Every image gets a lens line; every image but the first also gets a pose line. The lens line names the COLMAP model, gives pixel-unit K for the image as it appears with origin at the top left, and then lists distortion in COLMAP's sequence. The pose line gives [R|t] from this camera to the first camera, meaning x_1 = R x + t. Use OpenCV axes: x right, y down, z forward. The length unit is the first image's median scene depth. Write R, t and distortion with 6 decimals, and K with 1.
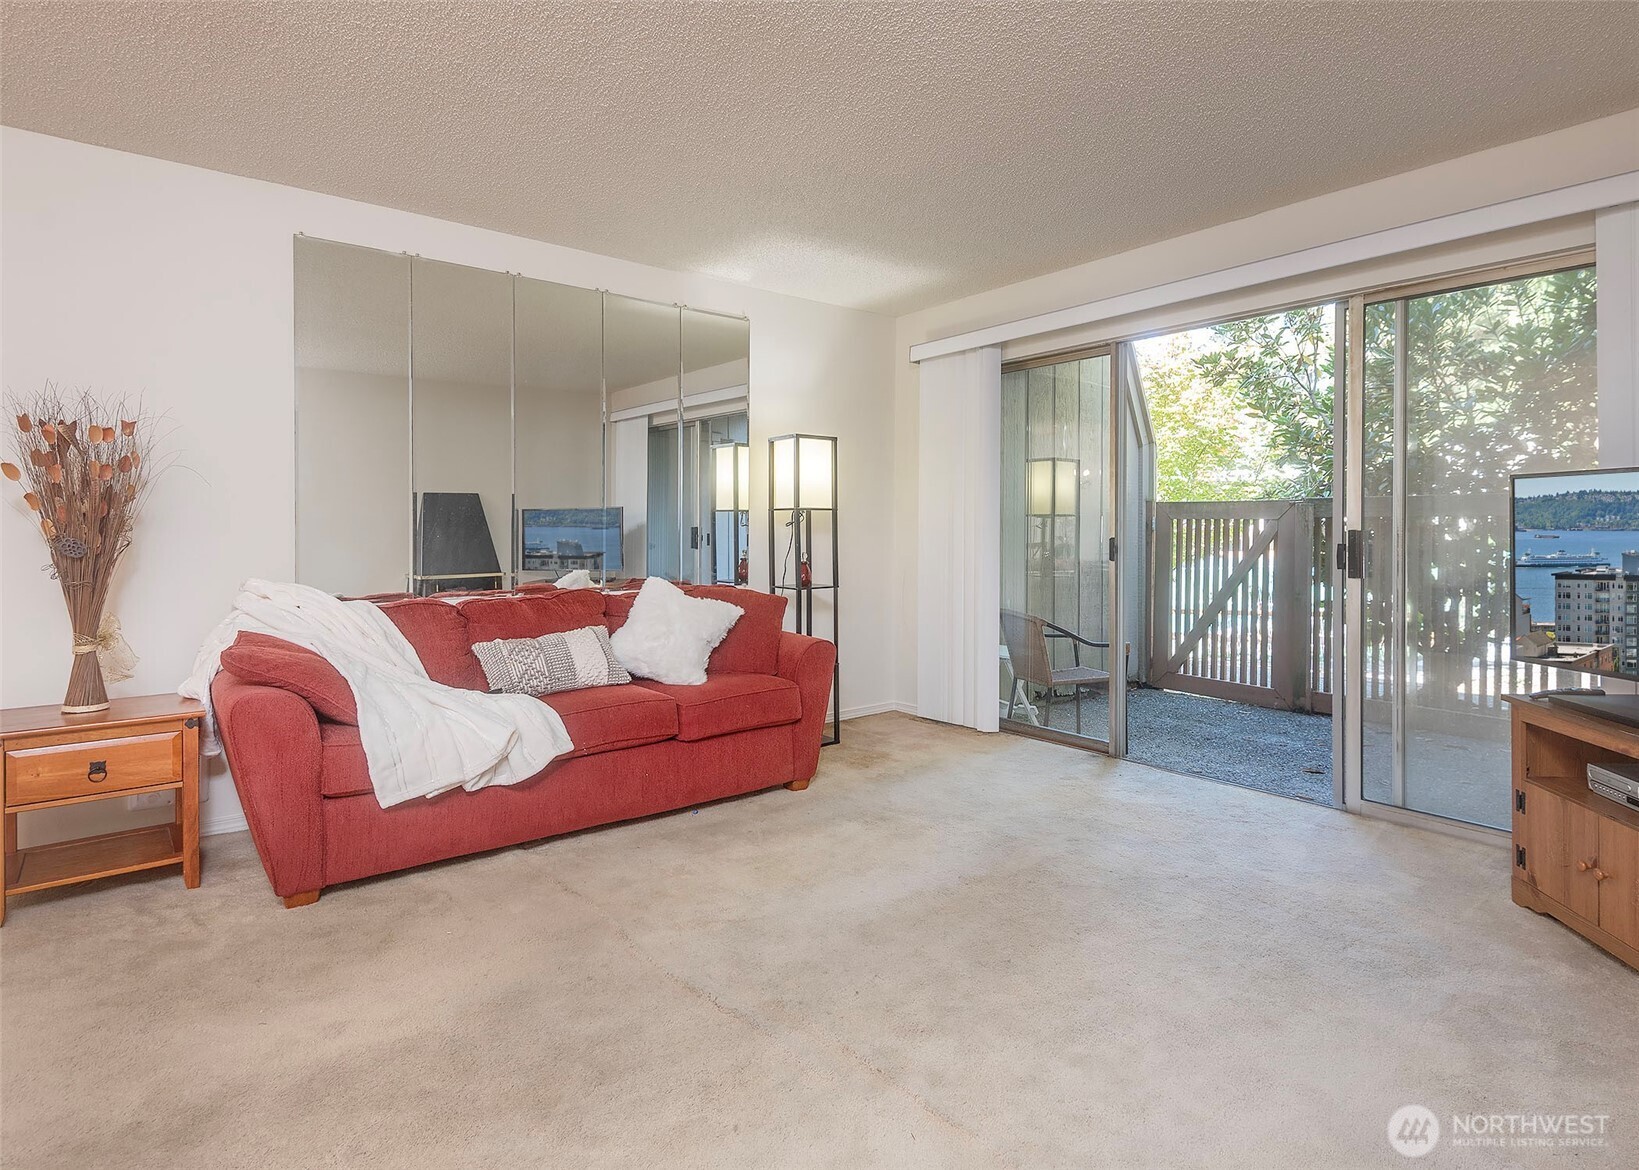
lens RADIAL K [[832.6, 0, 856.5], [0, 832.6, 533.6], [0, 0, 1]] dist [-0.000576, -0.000936]
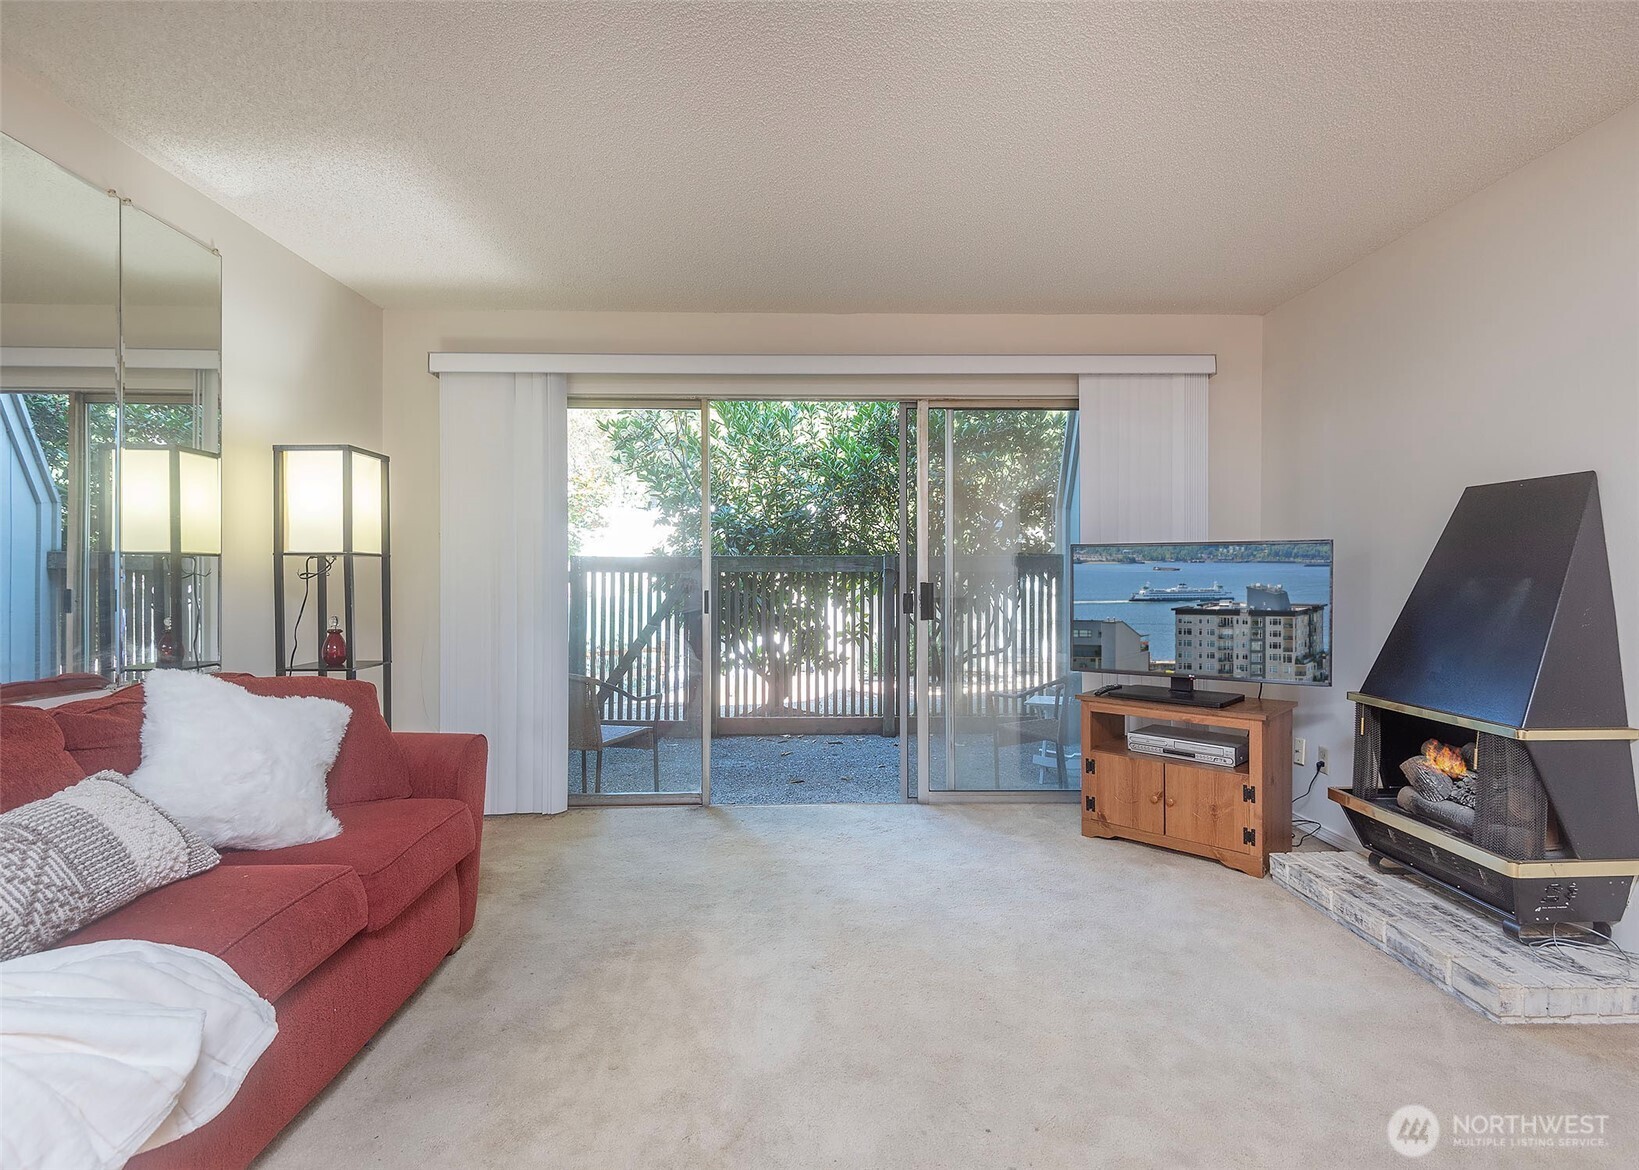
lens RADIAL K [[776.8, 0, 805.5], [0, 776.8, 582.0], [0, 0, 1]] dist [0.031854, -0.017291]
pose [[0.632019, -0.002052, 0.774950, -0.402917], [0.006153, 0.999978, -0.002371, -0.002770], [-0.774928, 0.006267, 0.632018, 0.349451]]
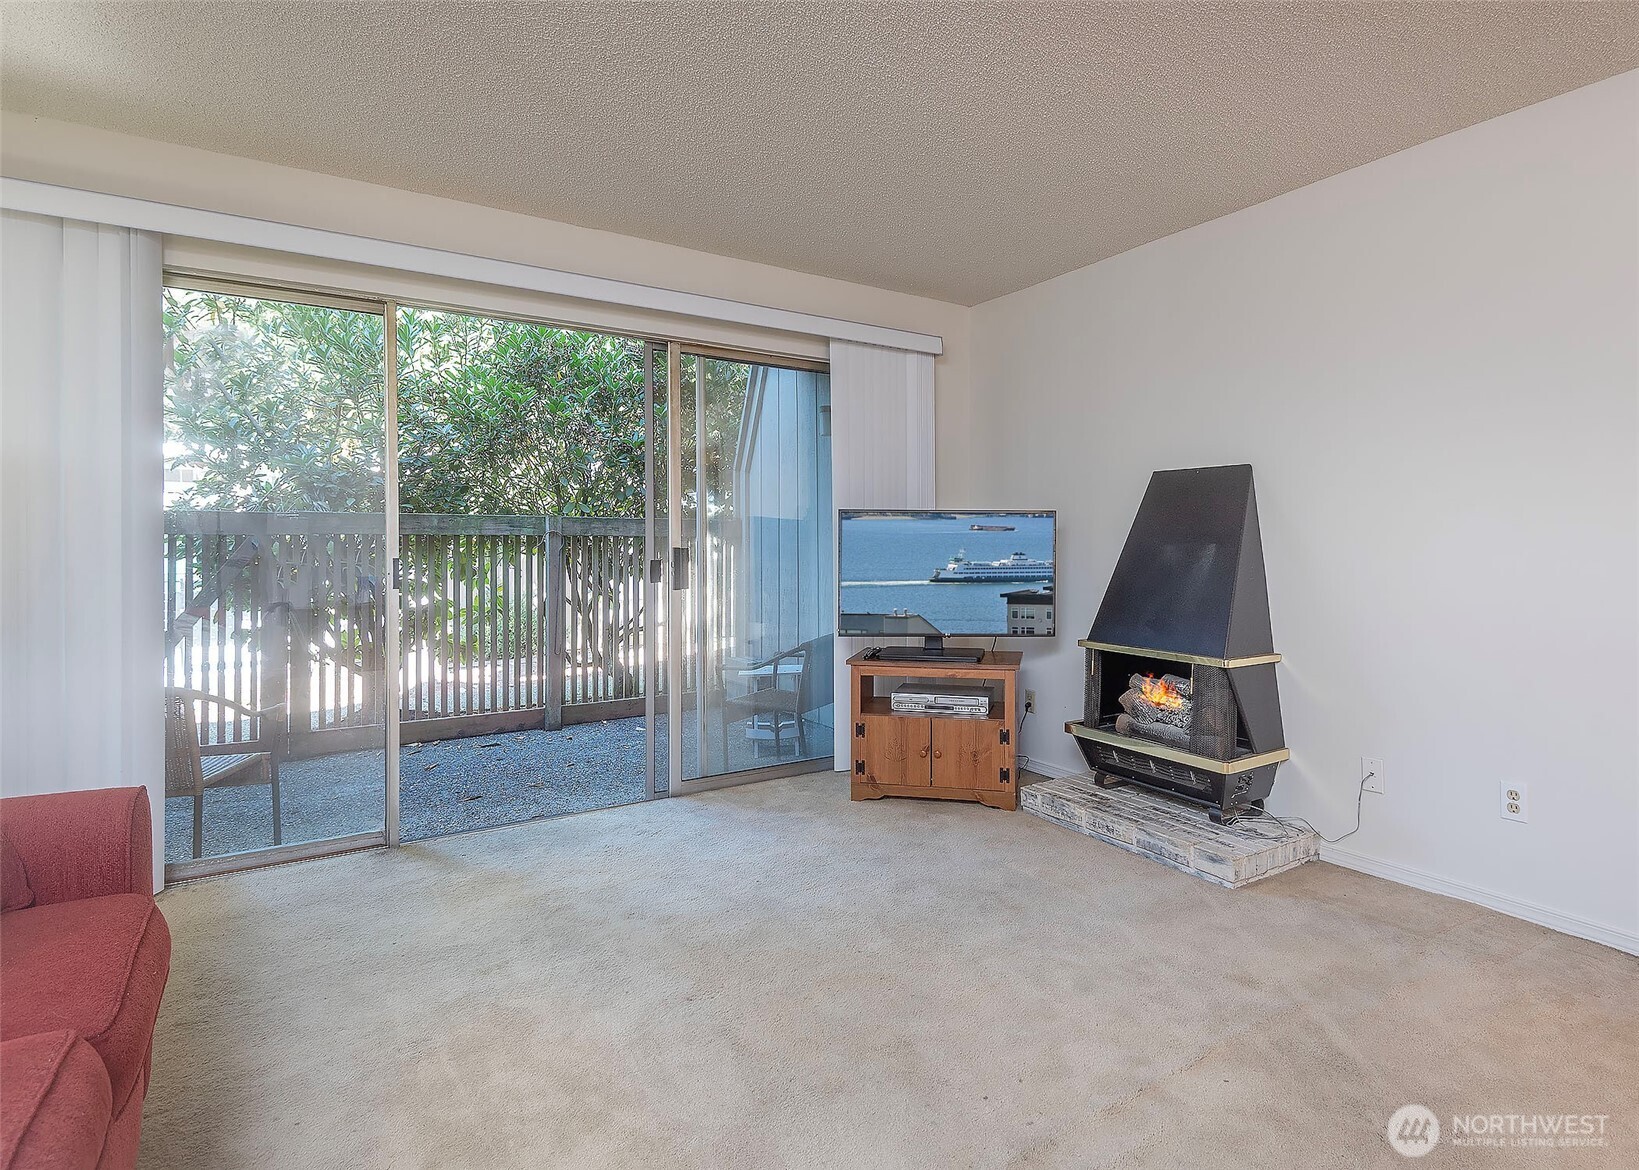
lens RADIAL K [[846.8, 0, 847.8], [0, 846.8, 550.5], [0, 0, 1]] dist [0.053146, -0.044701]
pose [[0.126024, -0.005021, 0.992014, -0.479422], [0.007547, 0.999963, 0.004103, -0.003242], [-0.991998, 0.006969, 0.126057, 0.563464]]
